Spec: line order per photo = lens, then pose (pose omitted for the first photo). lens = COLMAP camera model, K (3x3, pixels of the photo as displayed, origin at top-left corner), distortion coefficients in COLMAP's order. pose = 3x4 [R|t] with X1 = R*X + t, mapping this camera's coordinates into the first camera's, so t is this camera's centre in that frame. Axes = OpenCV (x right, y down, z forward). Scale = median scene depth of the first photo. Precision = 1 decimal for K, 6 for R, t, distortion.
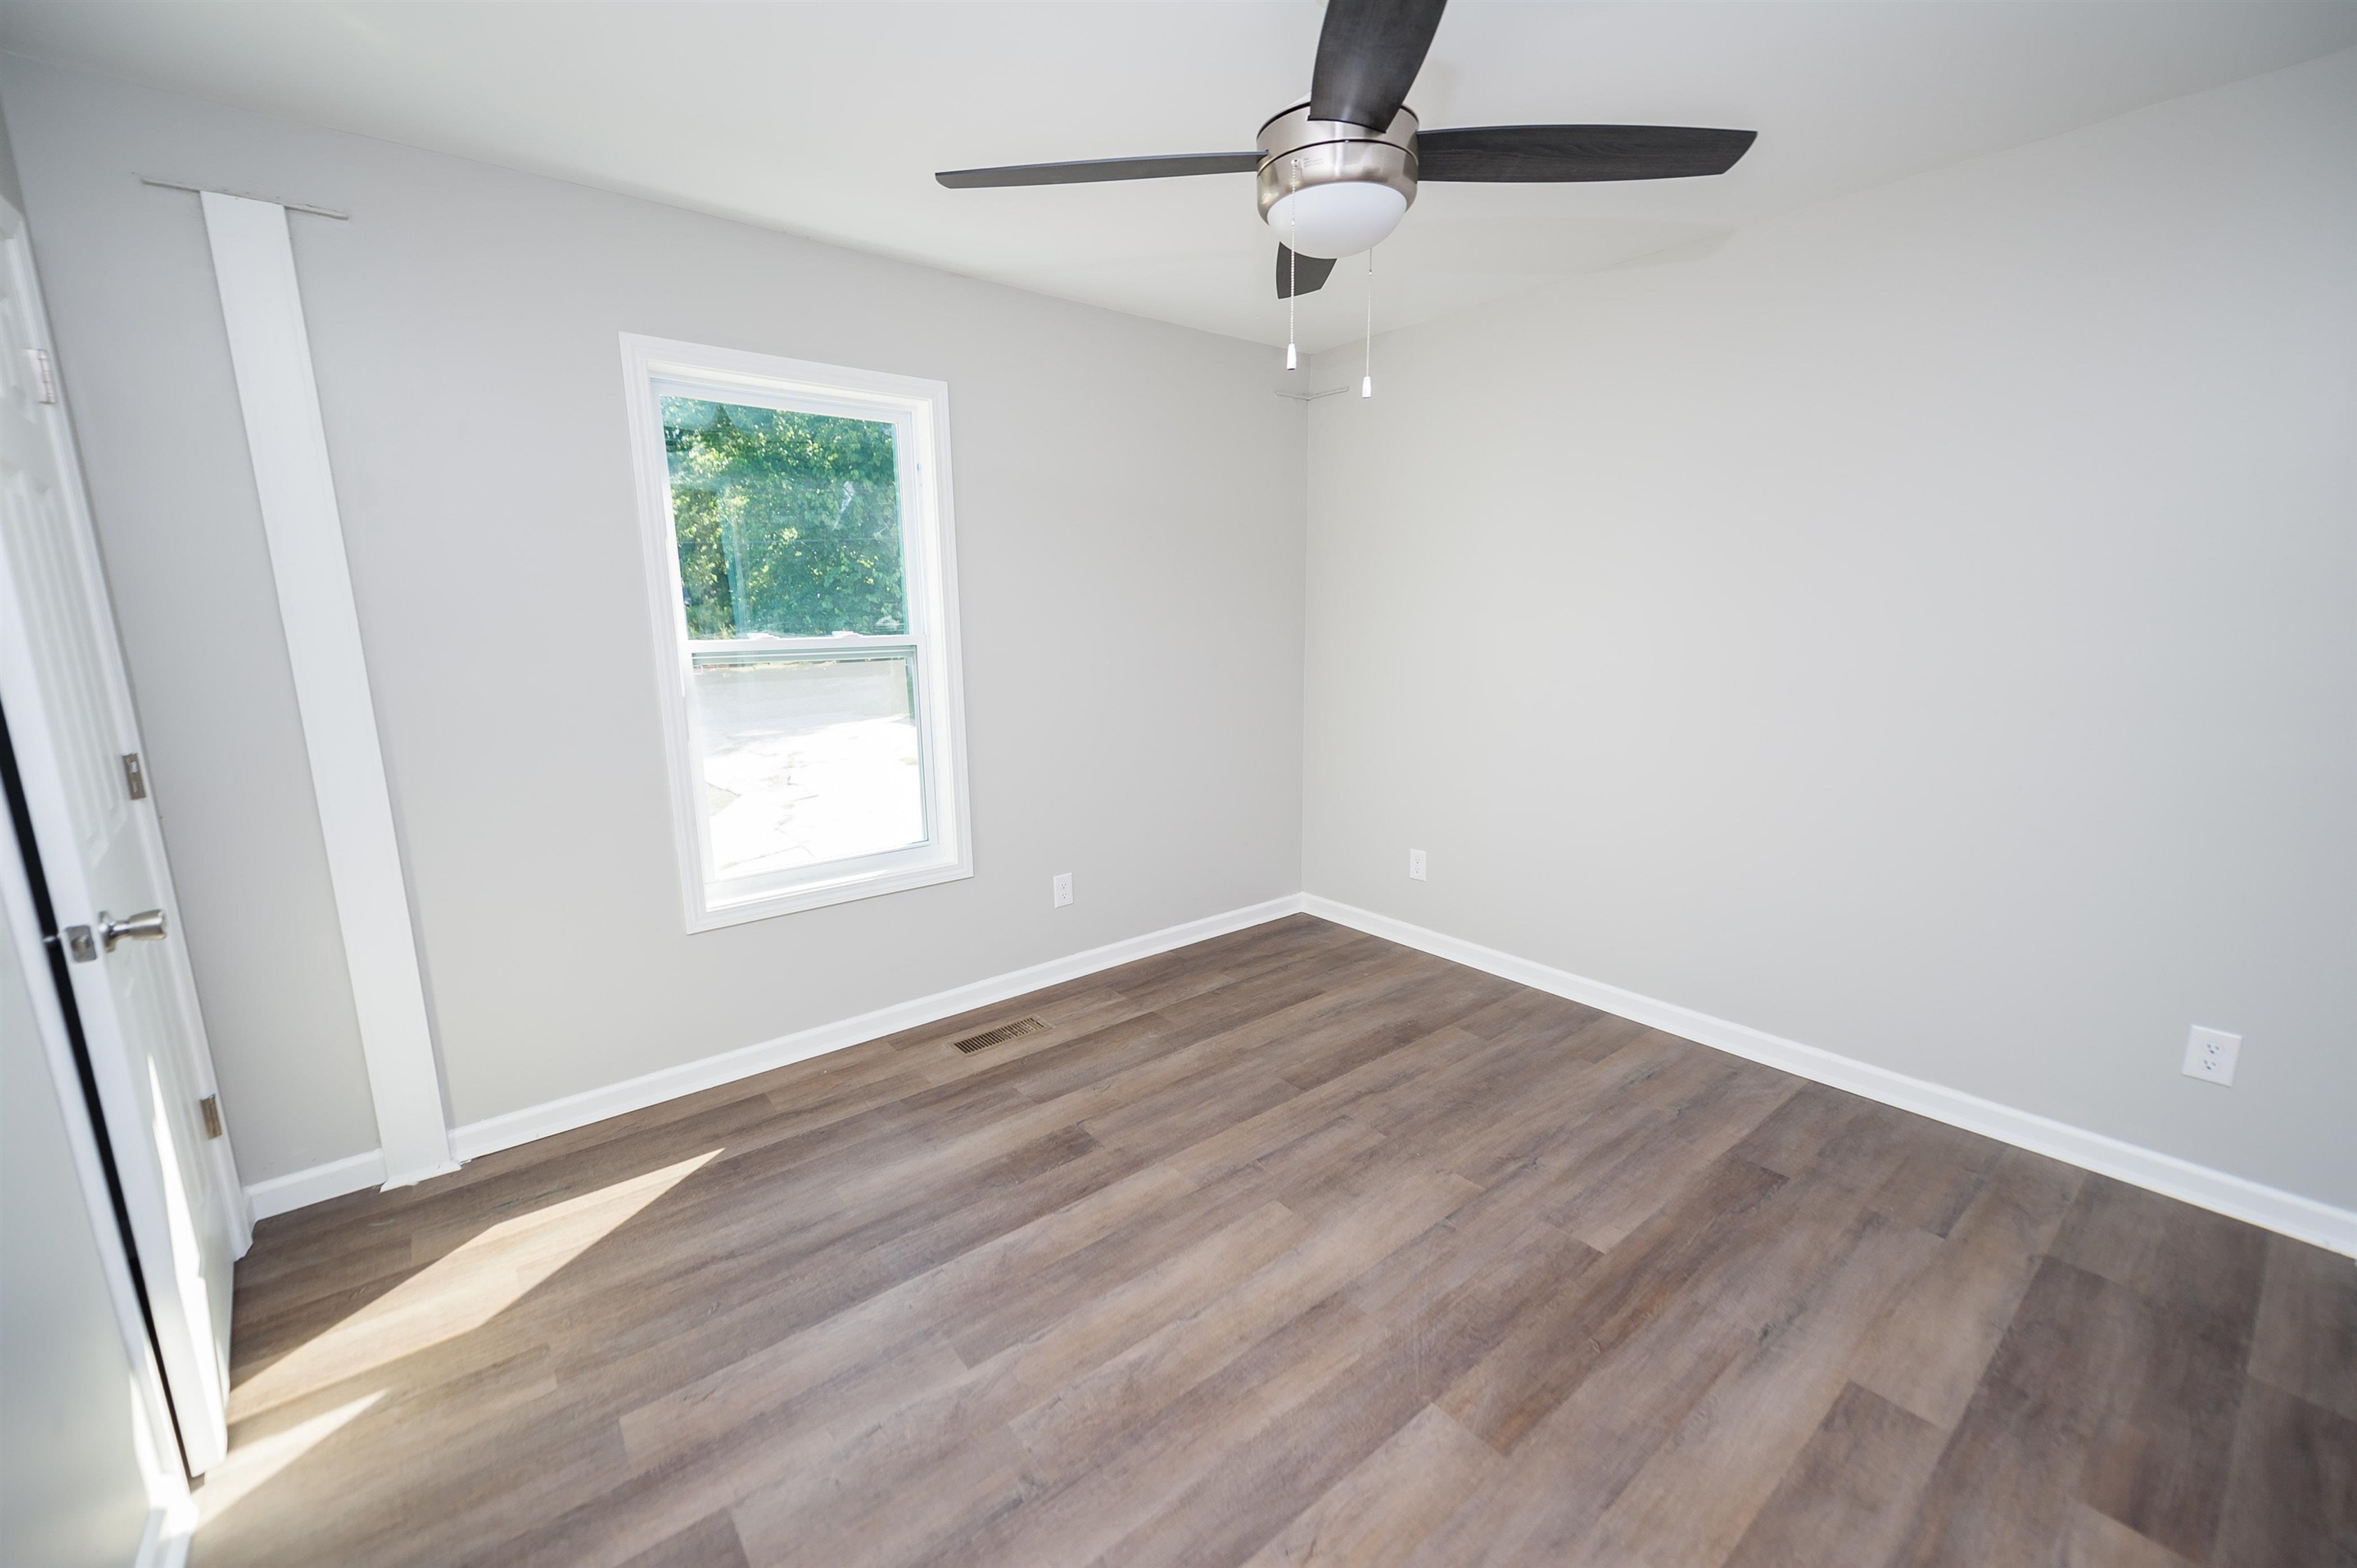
lens RADIAL K [[961.1, 0, 1209.2], [0, 961.1, 783.1], [0, 0, 1]] dist [0.016835, -0.009840]
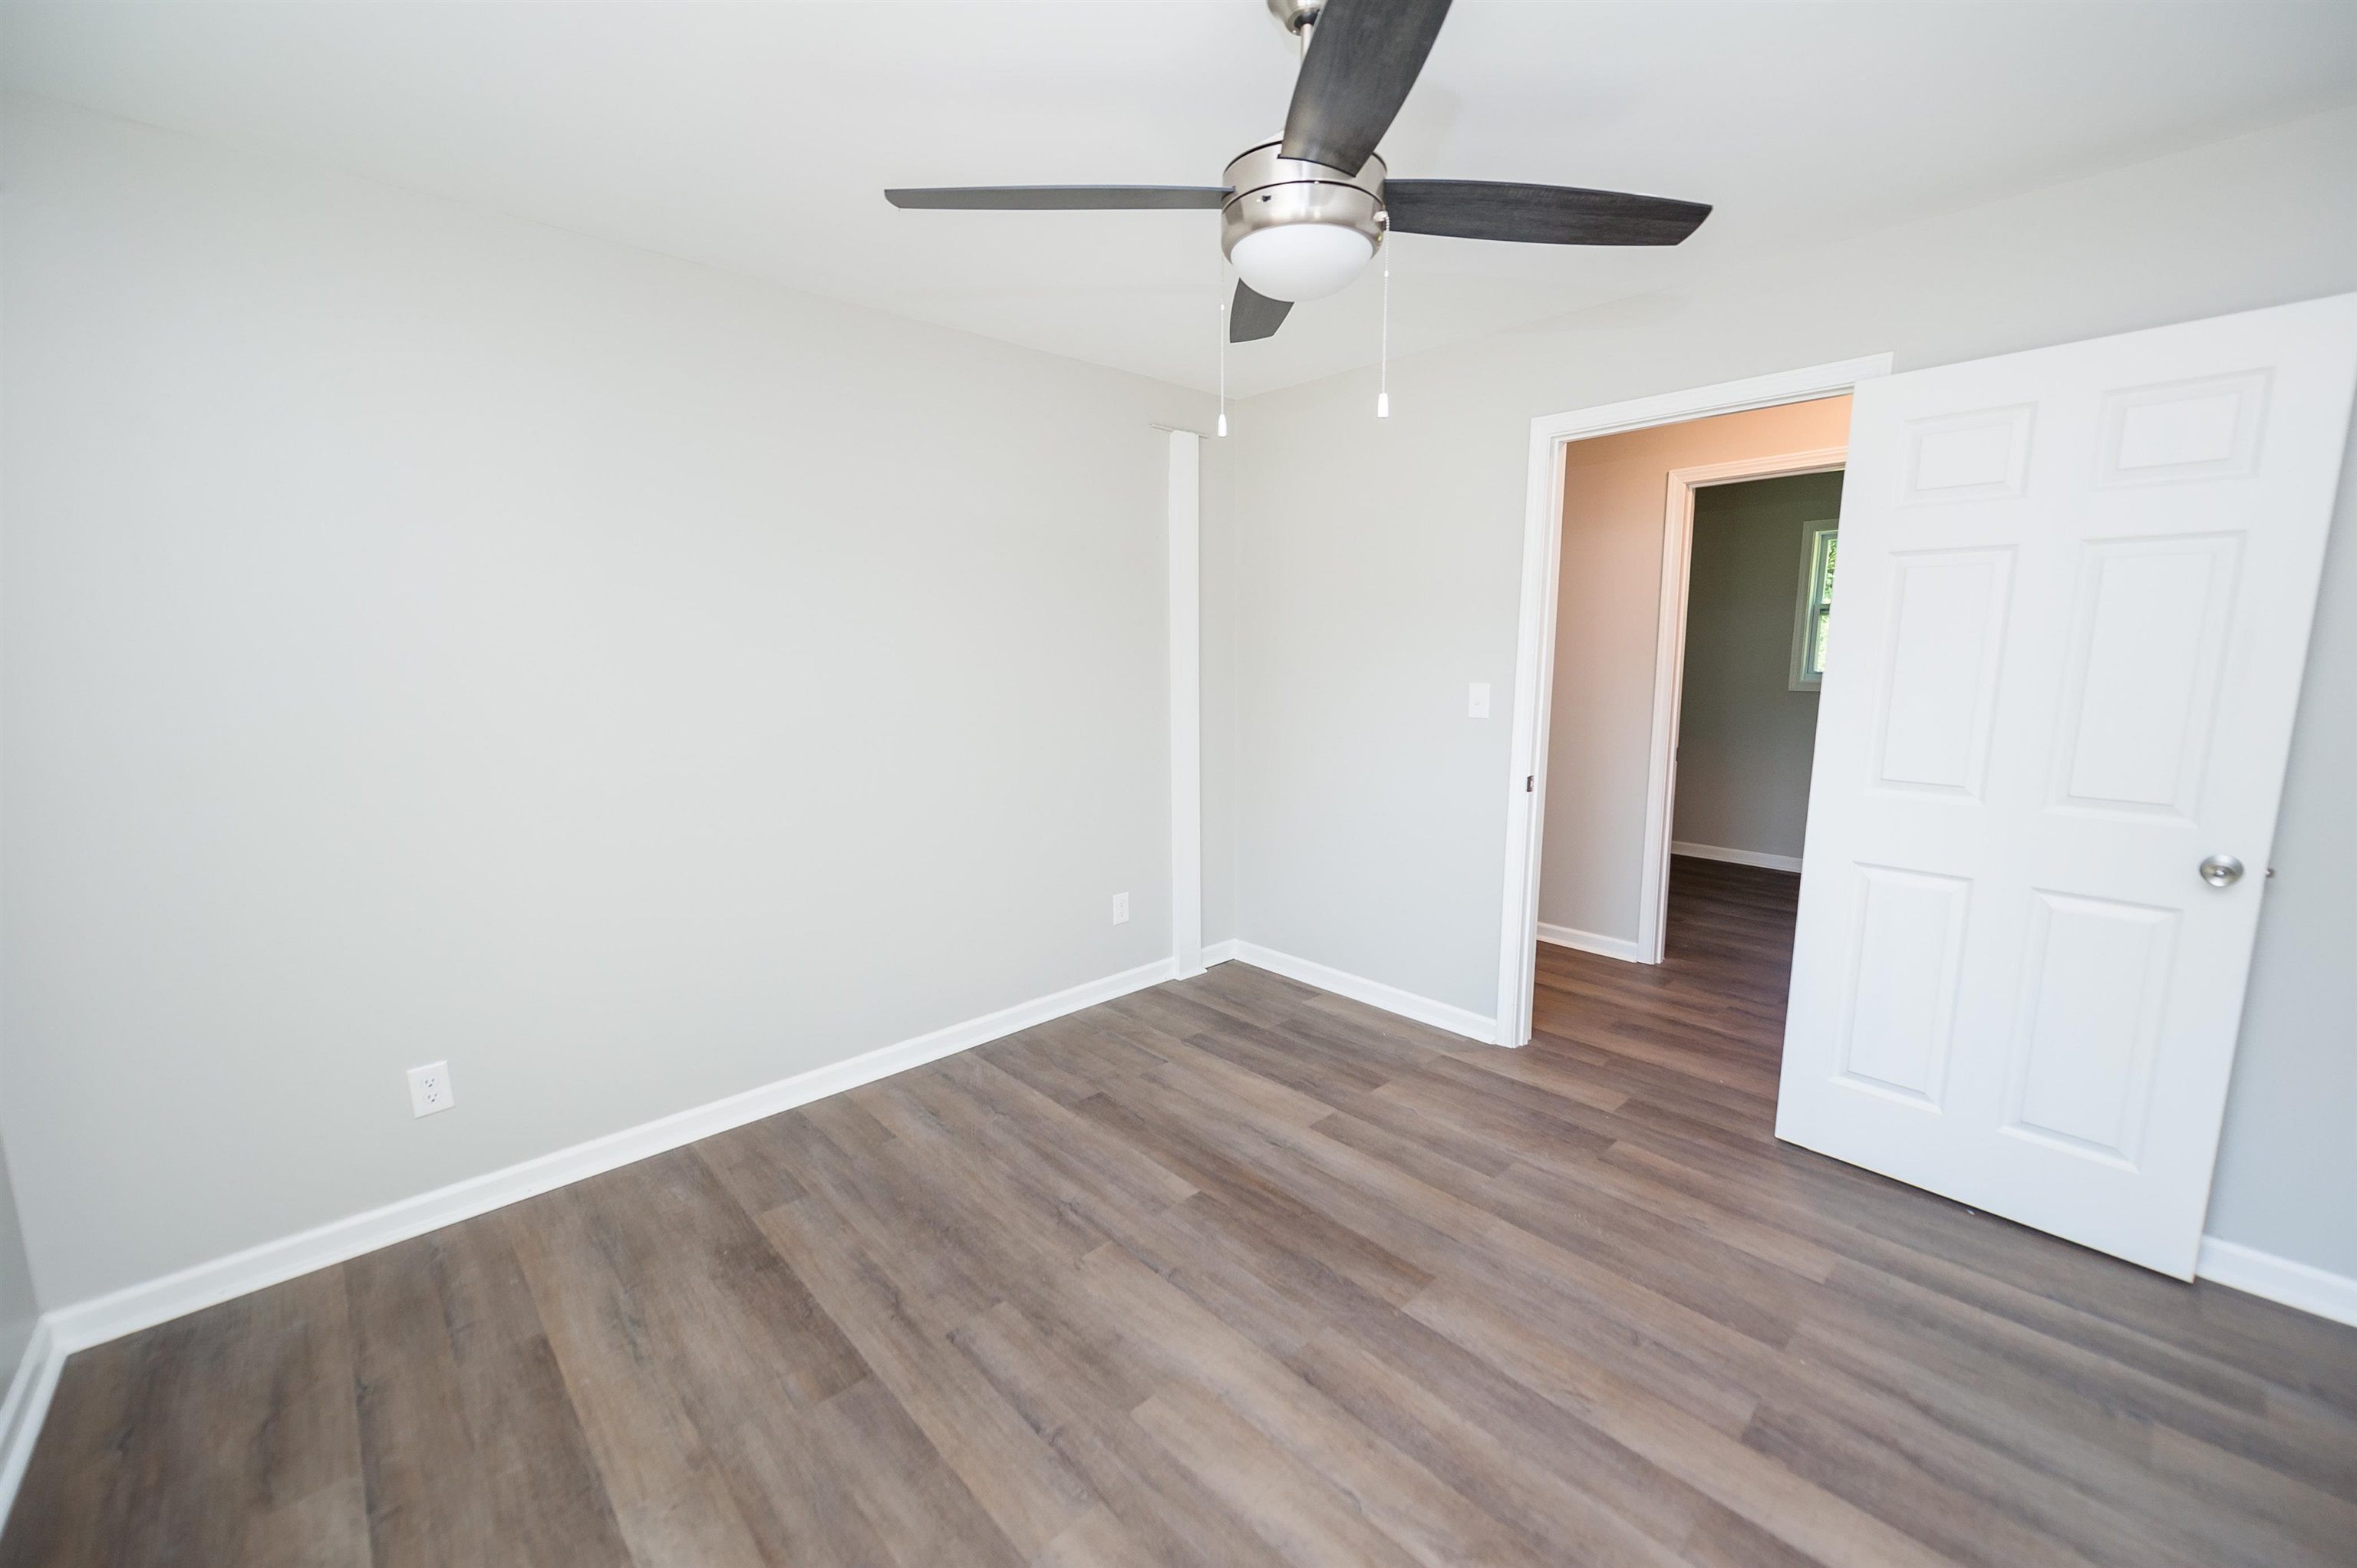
lens RADIAL K [[930.5, 0, 1183.3], [0, 930.5, 791.6], [0, 0, 1]] dist [0.016168, -0.008375]
pose [[-0.067505, -0.142085, 0.987550, -0.634294], [0.186911, 0.970483, 0.152406, -0.166277], [-0.980055, 0.194872, -0.038956, 0.930586]]
